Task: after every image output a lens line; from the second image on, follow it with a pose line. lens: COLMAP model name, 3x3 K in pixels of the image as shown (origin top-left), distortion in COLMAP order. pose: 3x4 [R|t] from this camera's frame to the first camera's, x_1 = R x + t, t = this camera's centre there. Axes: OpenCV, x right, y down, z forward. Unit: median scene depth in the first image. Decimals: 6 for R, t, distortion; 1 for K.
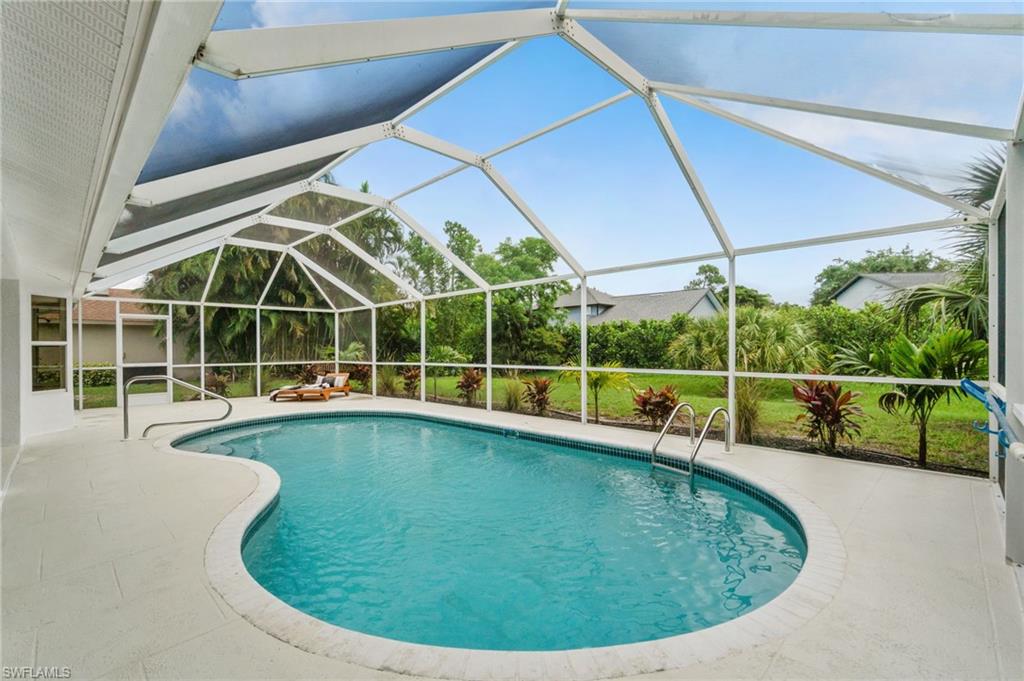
lens RADIAL K [[448.9, 0, 512.0], [0, 448.9, 340.5], [0, 0, 1]] dist [-0.002880, -0.000087]
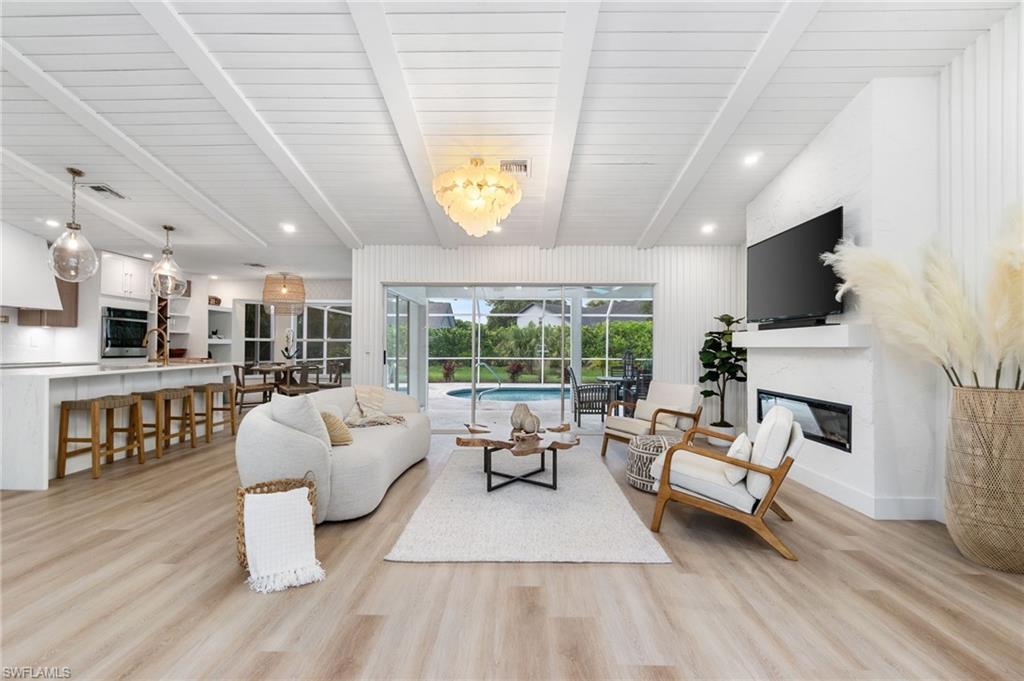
lens RADIAL K [[448.9, 0, 512.0], [0, 448.9, 340.5], [0, 0, 1]] dist [-0.002880, -0.000087]
pose [[0.720039, 0.021592, 0.693598, -1.166721], [-0.021153, 0.999734, -0.009163, 0.007575], [-0.693611, -0.008074, 0.720304, -0.151431]]
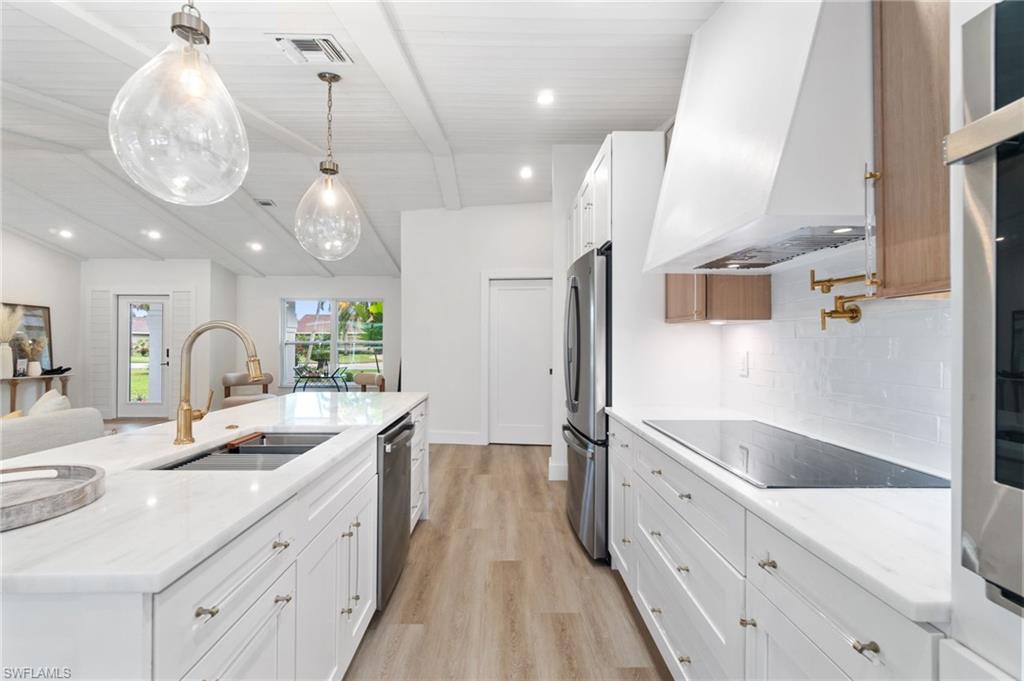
lens RADIAL K [[448.9, 0, 512.0], [0, 448.9, 340.5], [0, 0, 1]] dist [-0.002880, -0.000087]
pose [[-0.694039, 0.000889, -0.719937, -1.067815], [0.009917, 0.999916, -0.008325, 0.007436], [0.719869, -0.012917, -0.693990, 0.652044]]
